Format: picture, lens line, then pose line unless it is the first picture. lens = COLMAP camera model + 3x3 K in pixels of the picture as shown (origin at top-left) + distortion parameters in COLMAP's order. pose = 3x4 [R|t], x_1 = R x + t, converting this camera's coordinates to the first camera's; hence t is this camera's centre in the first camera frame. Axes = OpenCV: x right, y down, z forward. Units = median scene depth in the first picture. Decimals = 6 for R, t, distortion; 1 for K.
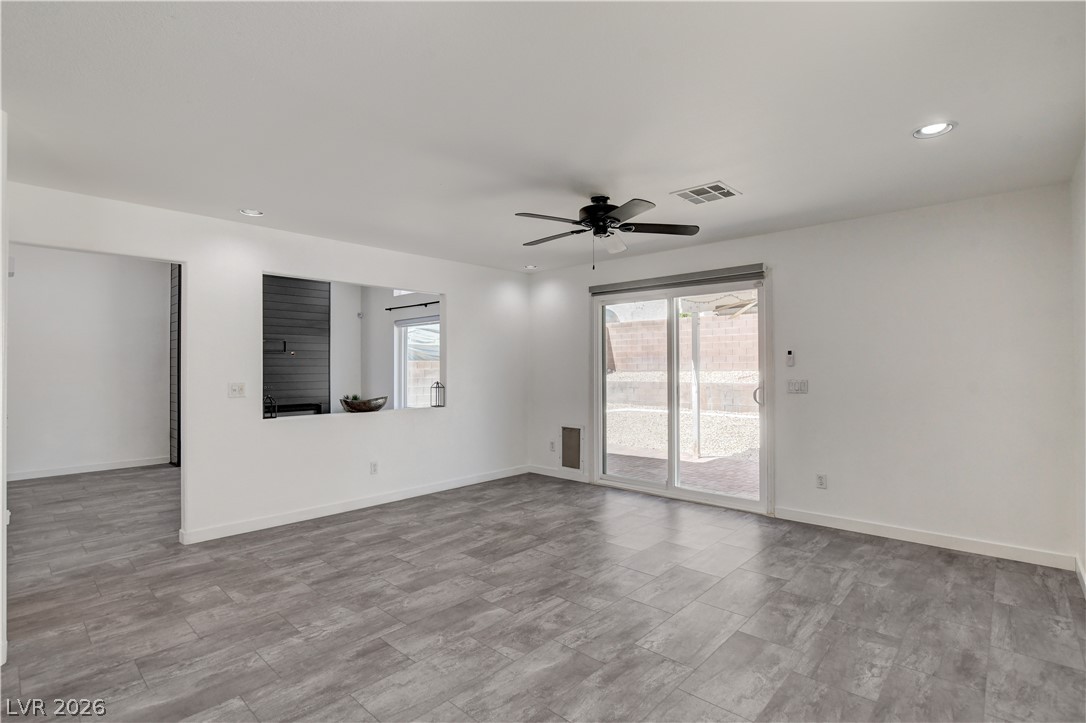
lens RADIAL K [[509.9, 0, 548.5], [0, 509.9, 358.7], [0, 0, 1]] dist [-0.021749, 0.002516]
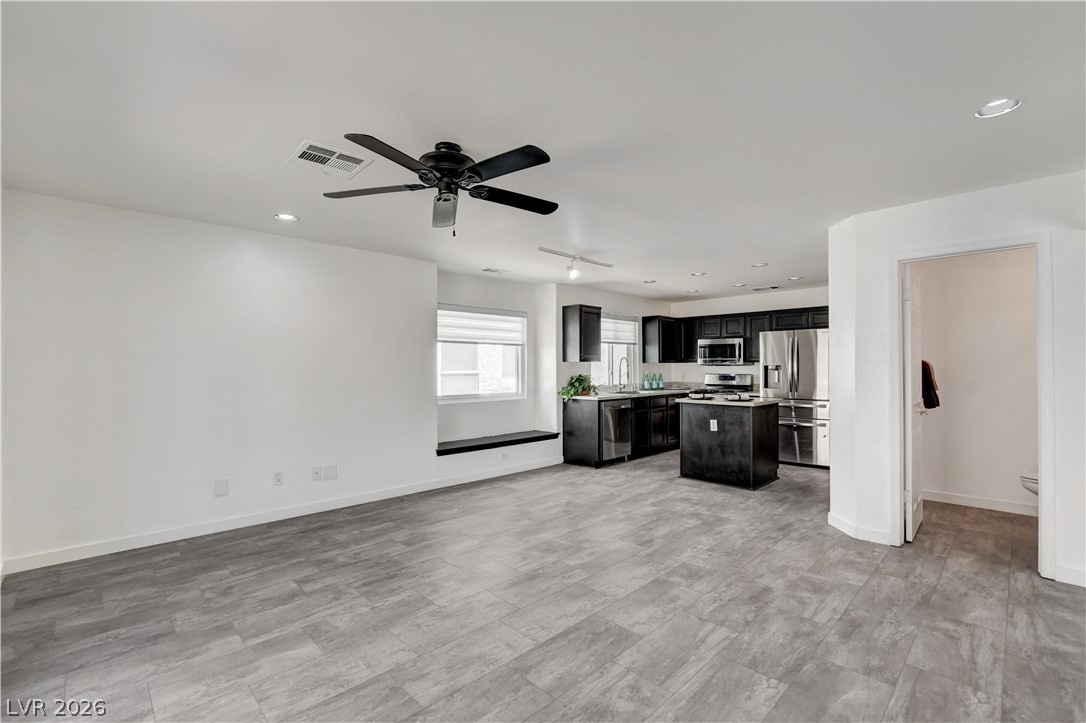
lens RADIAL K [[484.3, 0, 555.1], [0, 484.3, 362.5], [0, 0, 1]] dist [-0.031621, 0.004201]
pose [[-0.999193, 0.007879, 0.039394, -0.083833], [0.006783, 0.999588, -0.027888, 0.028784], [-0.039598, -0.027598, -0.998835, 1.710235]]
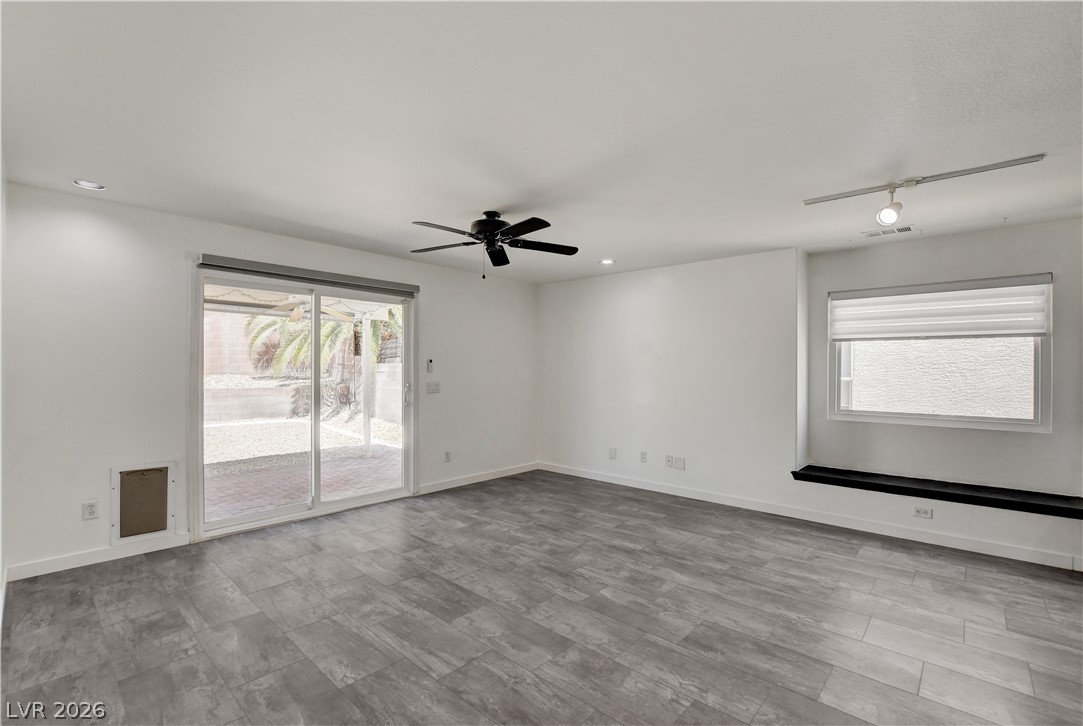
lens RADIAL K [[481.3, 0, 535.2], [0, 481.3, 373.8], [0, 0, 1]] dist [-0.029070, 0.003719]
pose [[0.009486, -0.002839, 0.999951, -0.897201], [-0.023297, 0.999724, 0.003059, 0.011601], [-0.999684, -0.023325, 0.009417, 0.898641]]
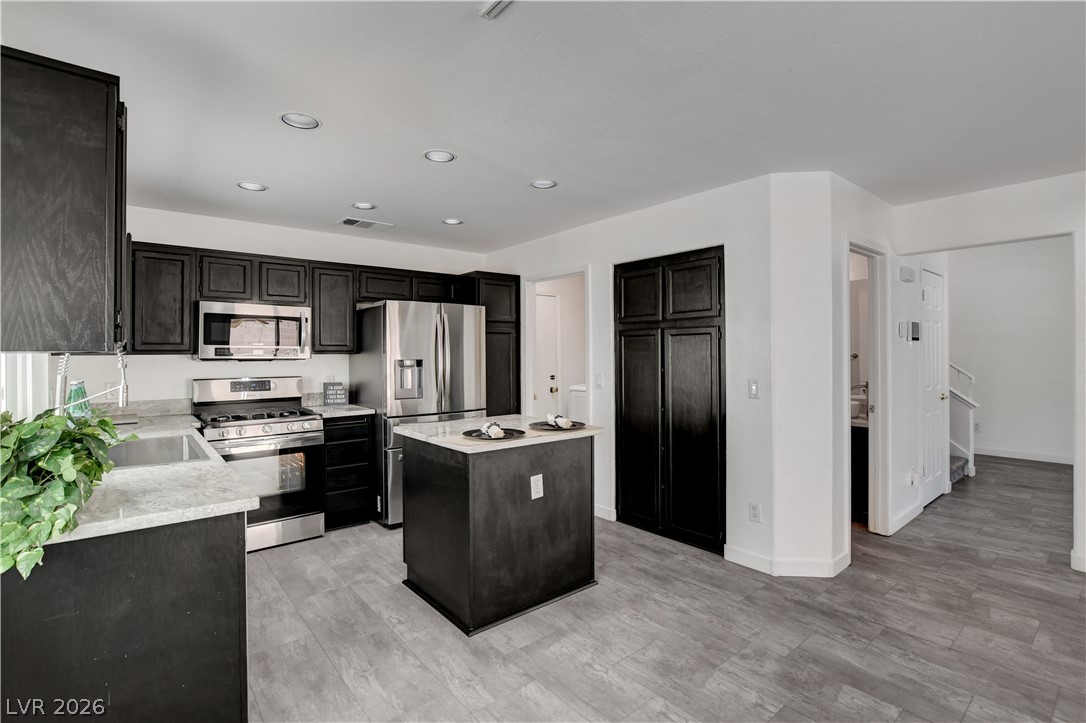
lens RADIAL K [[507.4, 0, 549.6], [0, 507.4, 350.0], [0, 0, 1]] dist [-0.007717, 0.000704]
pose [[-0.129678, -0.001666, -0.991555, 0.241399], [0.025719, 0.999656, -0.005043, -0.014503], [0.991223, -0.026156, -0.129591, 0.271186]]
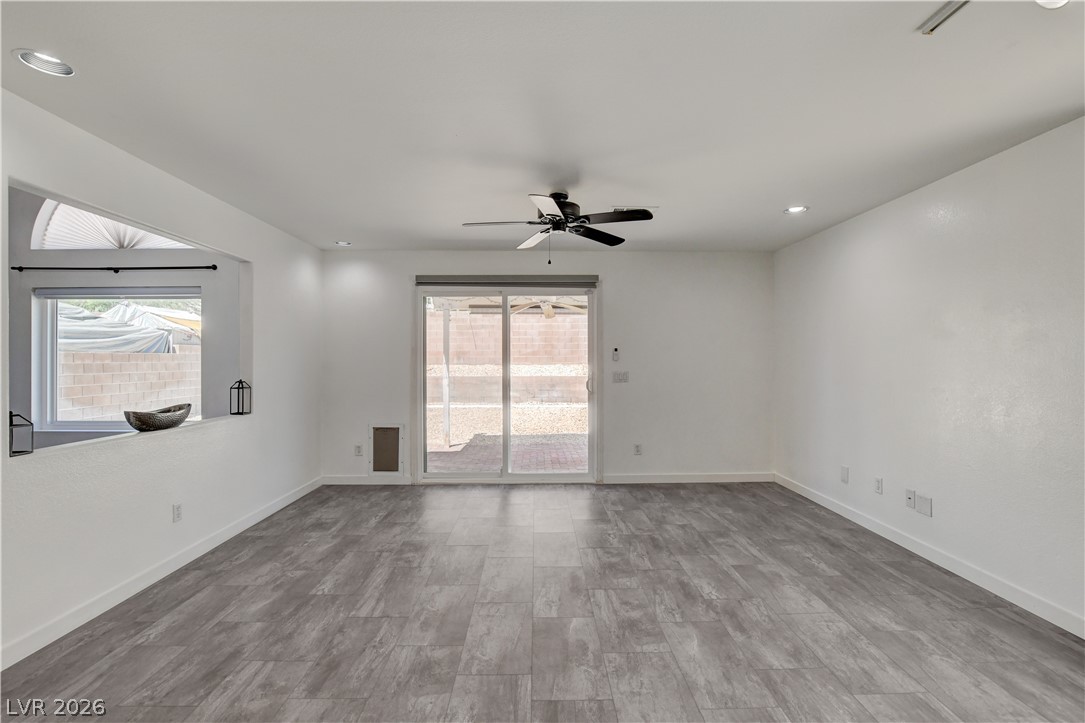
lens RADIAL K [[483.9, 0, 540.0], [0, 483.9, 368.2], [0, 0, 1]] dist [-0.031621, 0.004201]
pose [[0.732213, -0.008546, 0.681022, -0.583494], [-0.013451, 0.999545, 0.027005, 0.003519], [-0.680943, -0.028934, 0.731764, 0.317507]]
